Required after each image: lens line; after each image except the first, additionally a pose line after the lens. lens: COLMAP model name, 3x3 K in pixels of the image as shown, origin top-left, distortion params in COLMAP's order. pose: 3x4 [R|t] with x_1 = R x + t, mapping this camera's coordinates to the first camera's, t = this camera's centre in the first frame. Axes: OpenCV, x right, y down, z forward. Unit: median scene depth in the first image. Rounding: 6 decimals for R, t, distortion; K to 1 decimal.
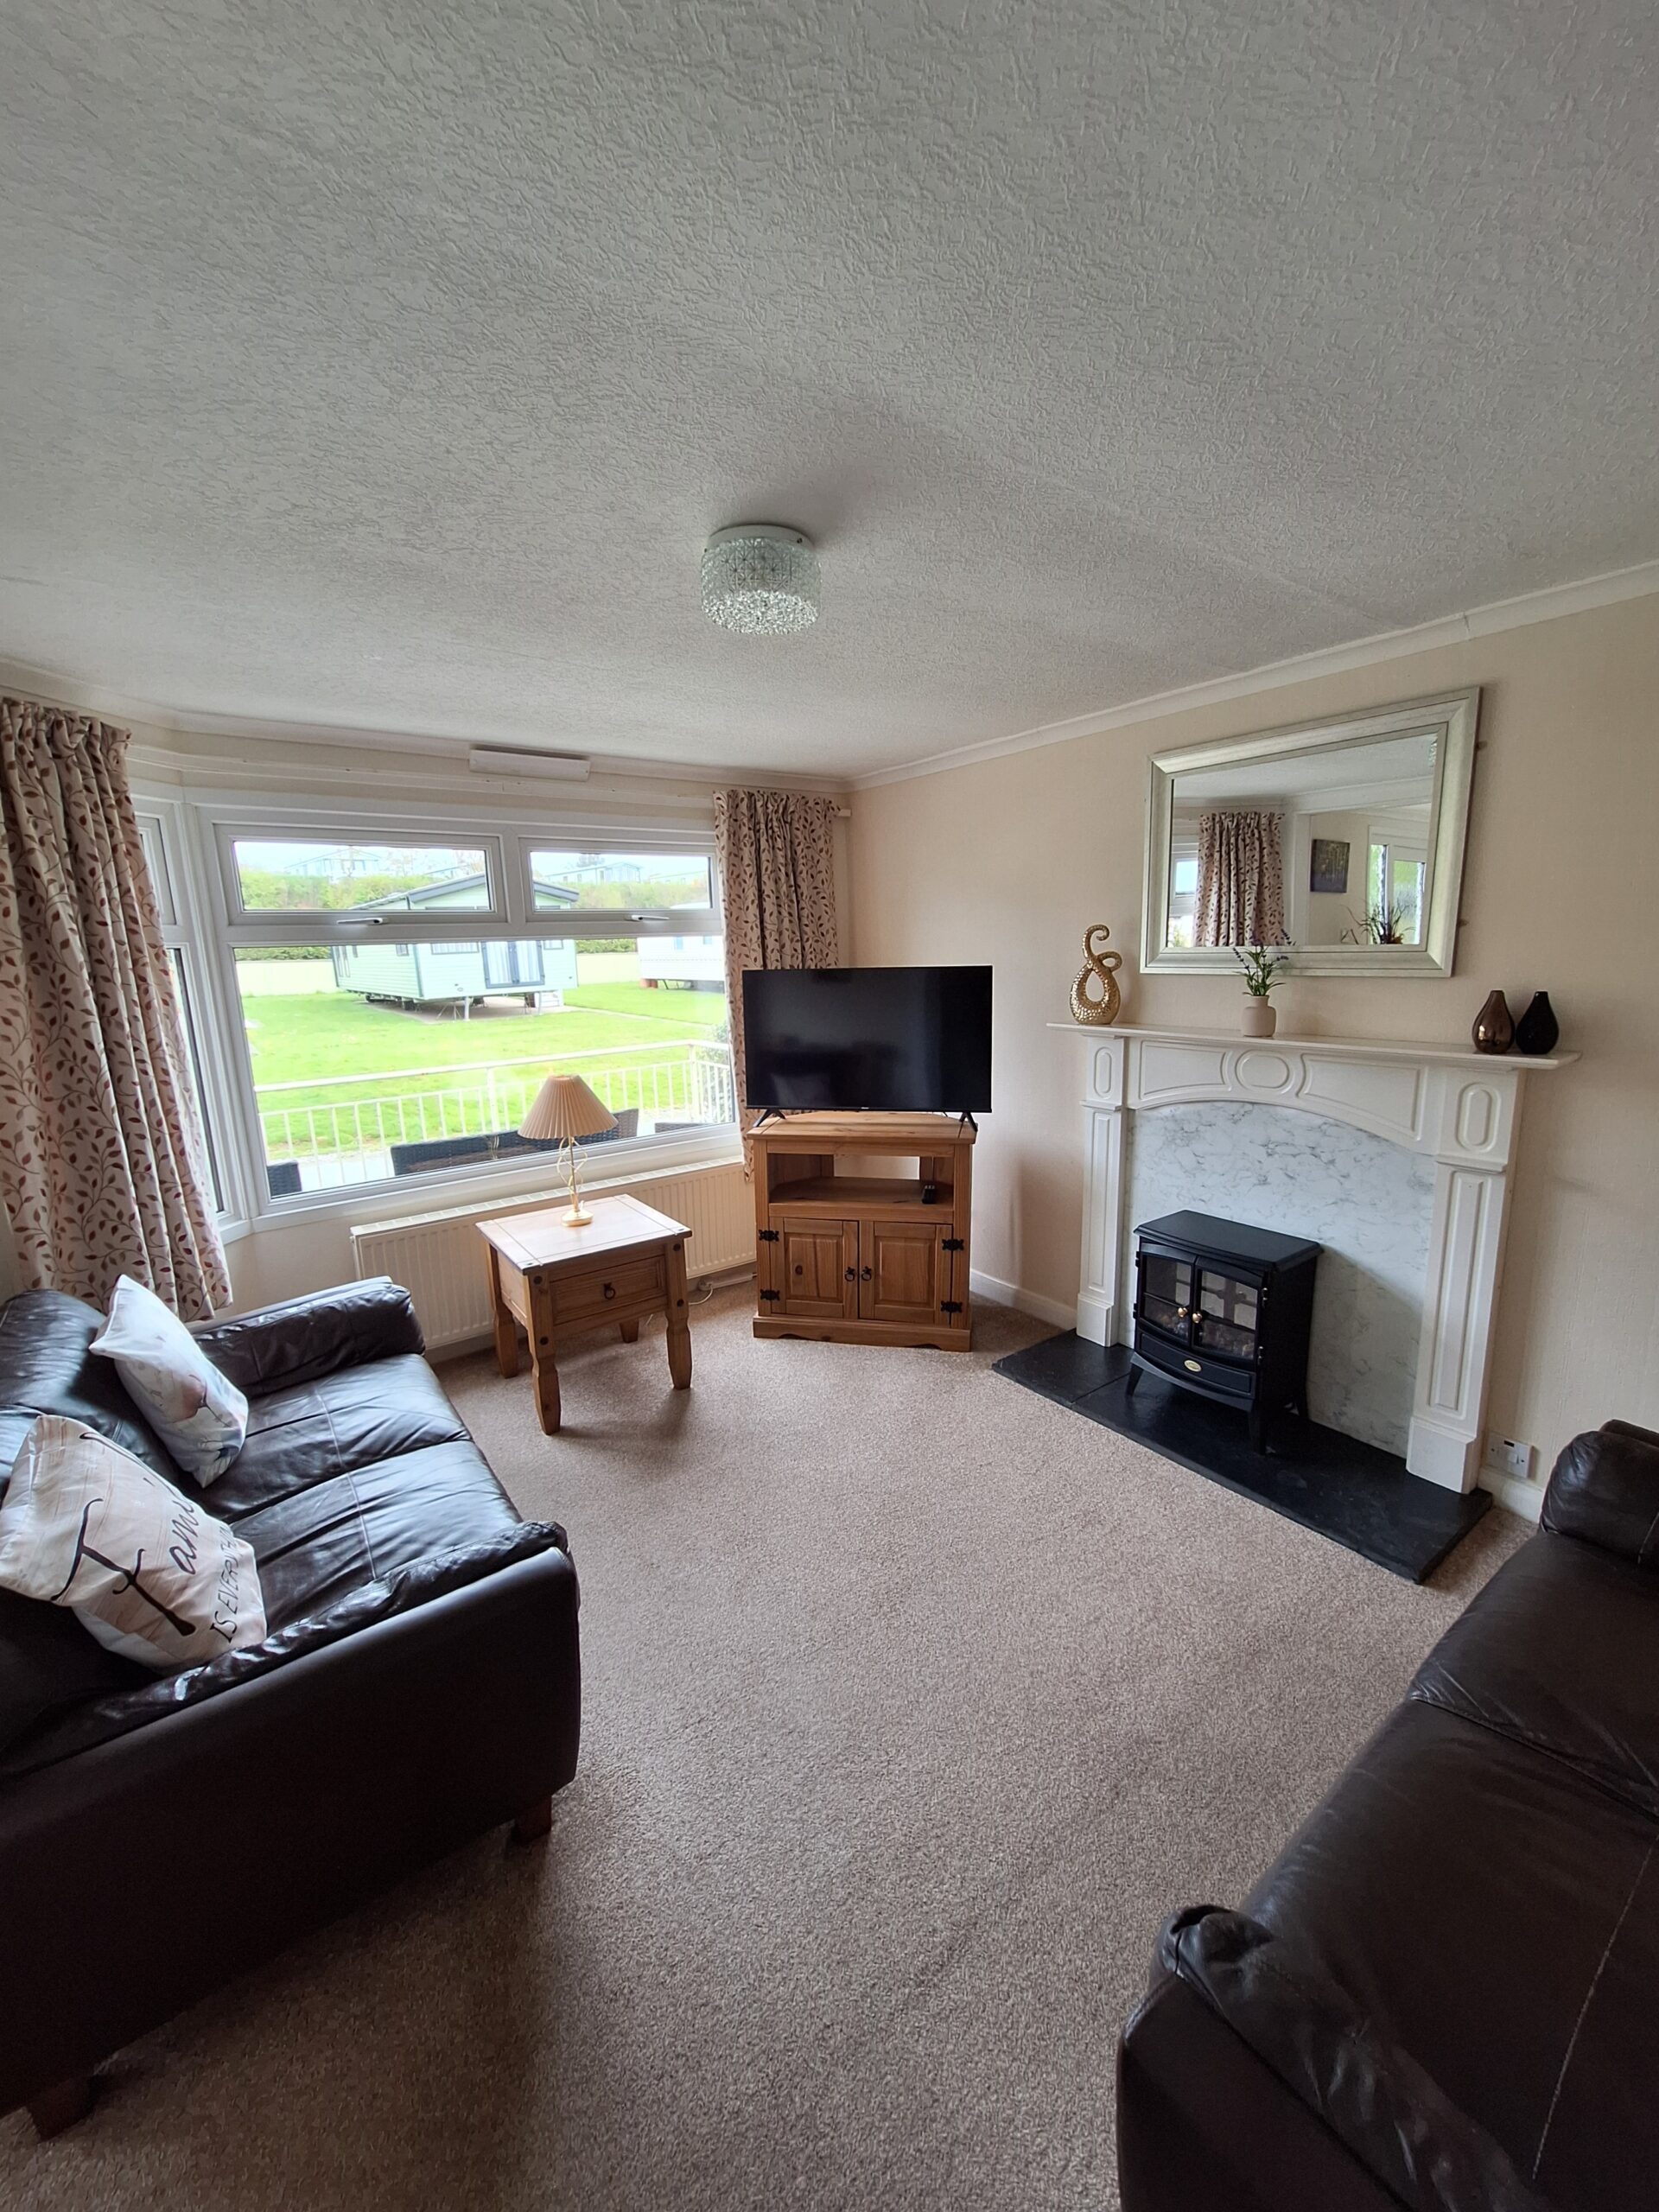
lens RADIAL K [[875.3, 0, 831.2], [0, 875.3, 1098.2], [0, 0, 1]] dist [-0.002939, 0.002709]
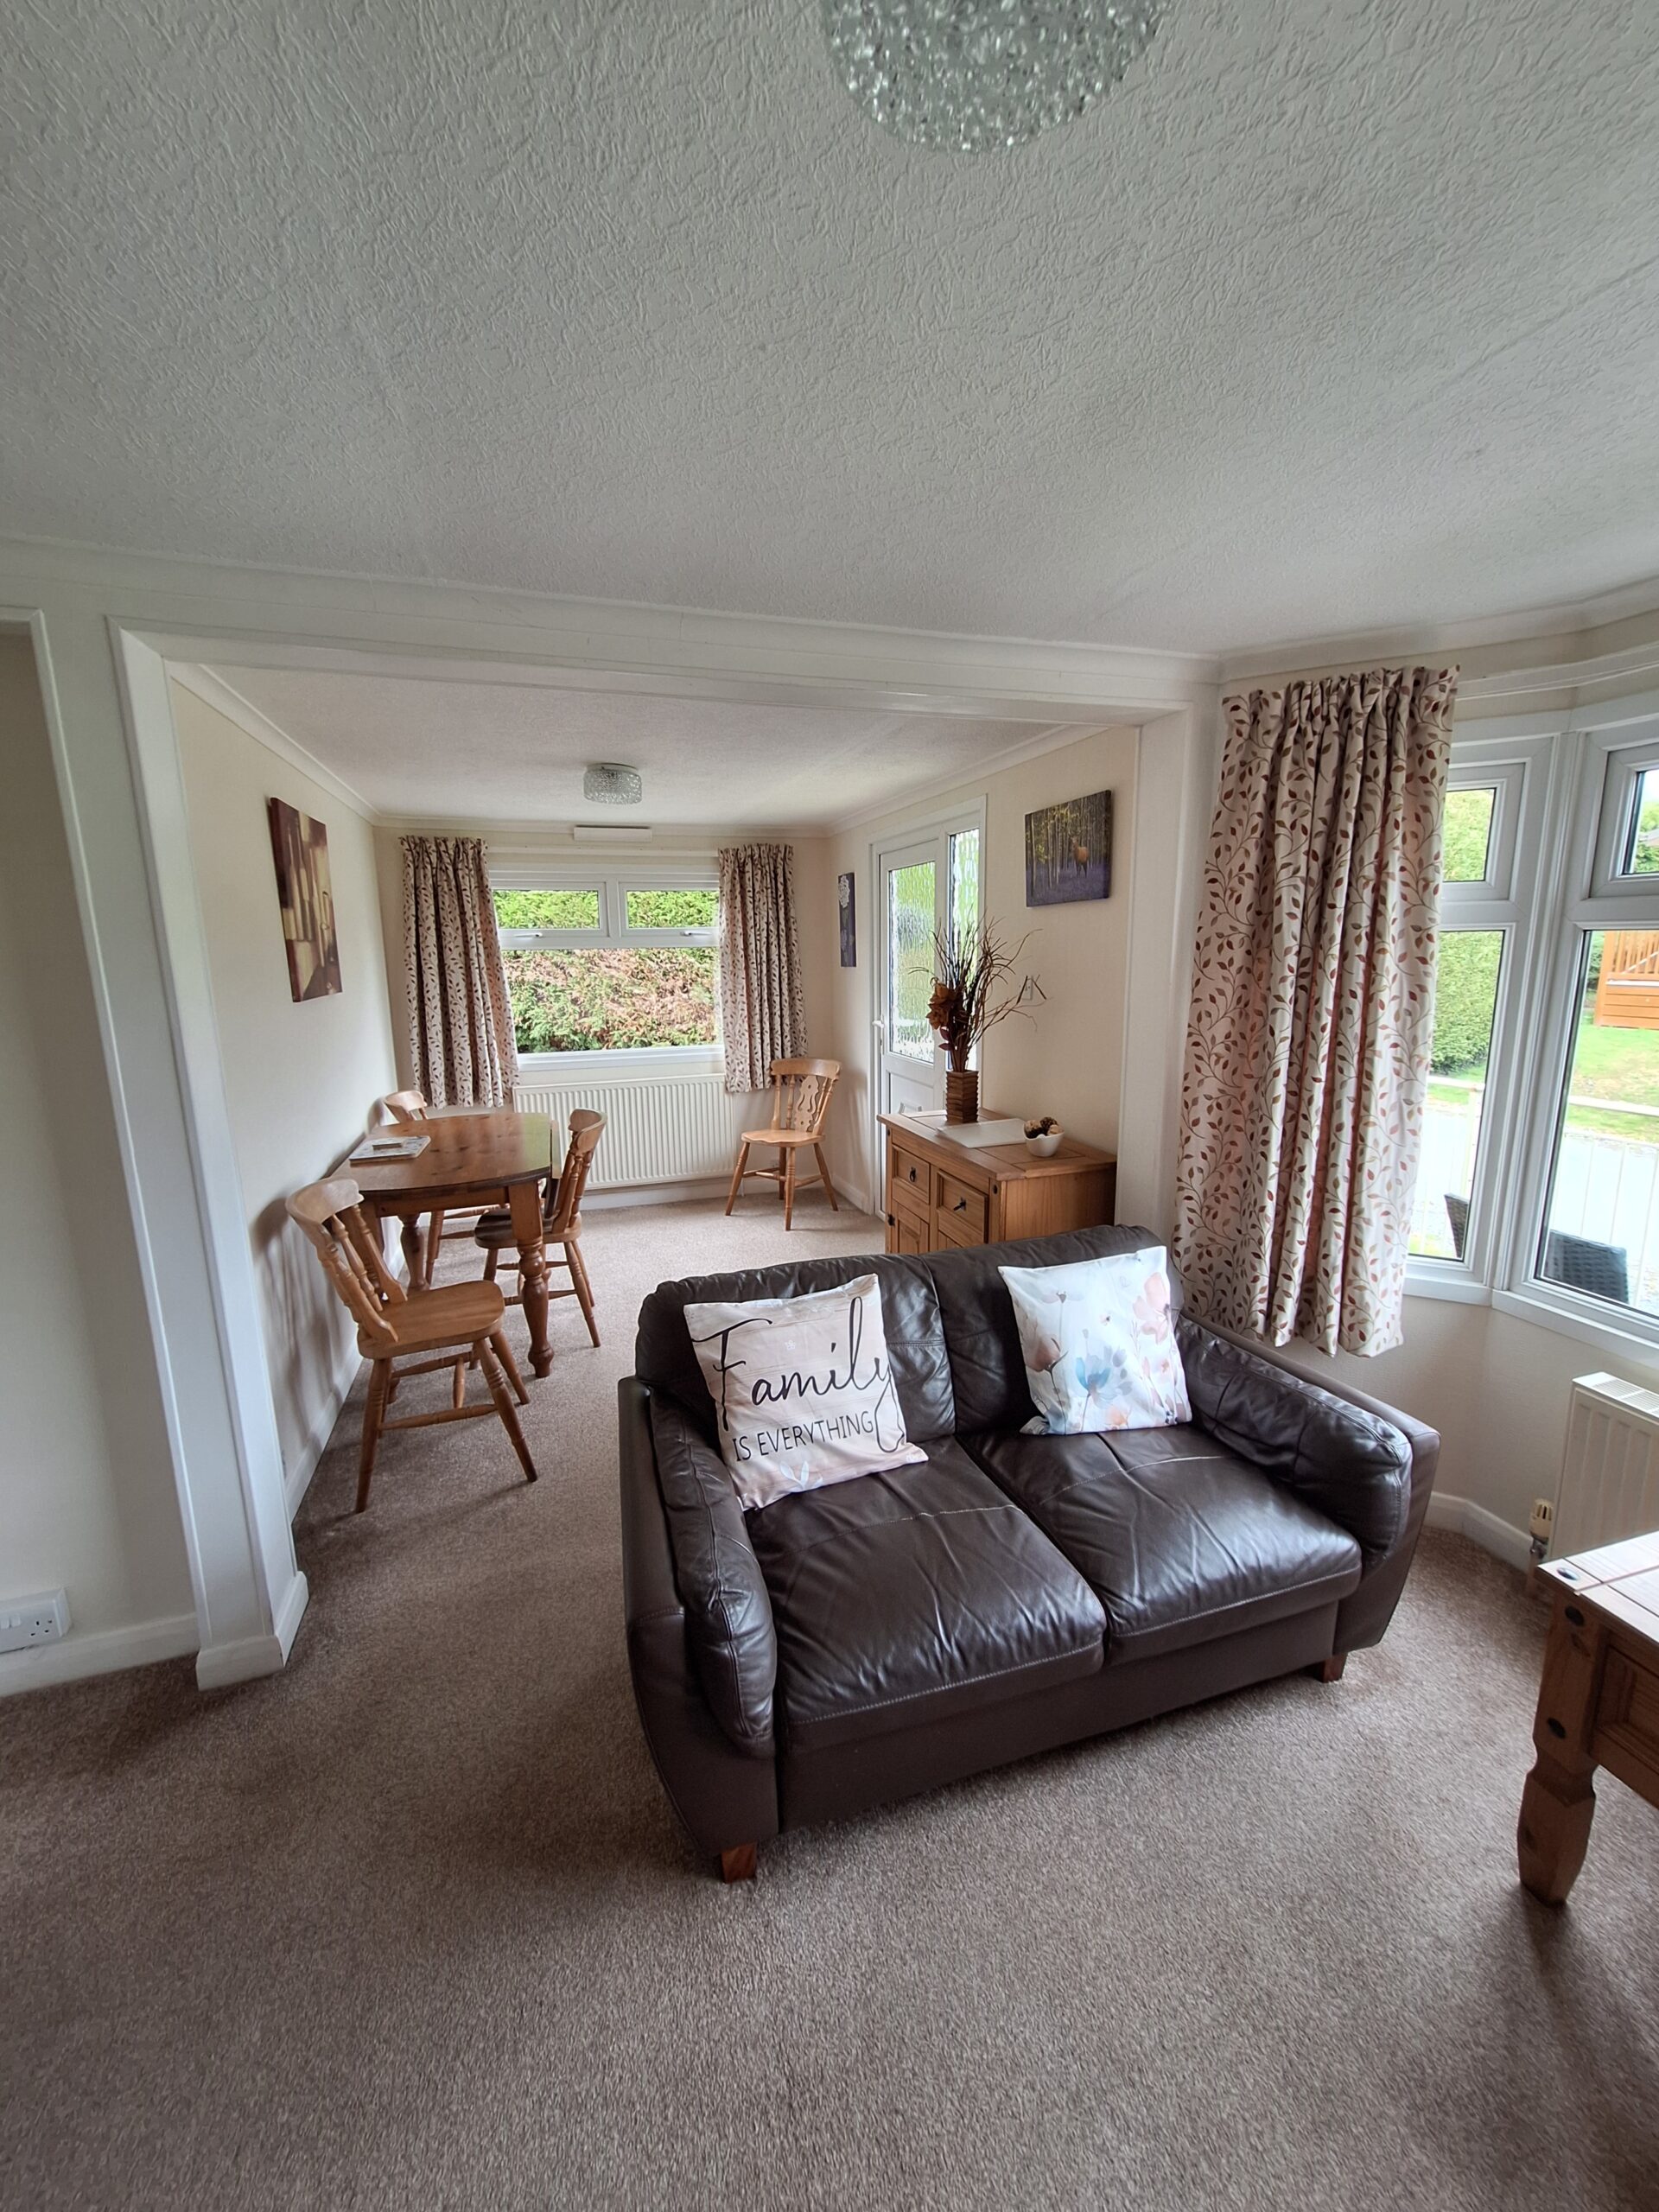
lens RADIAL K [[875.3, 0, 831.2], [0, 875.3, 1098.2], [0, 0, 1]] dist [-0.002939, 0.002709]
pose [[-0.323098, 0.203910, -0.924136, 0.282539], [-0.141006, 0.955238, 0.260071, -0.202718], [0.935802, 0.214337, -0.279883, 0.953513]]
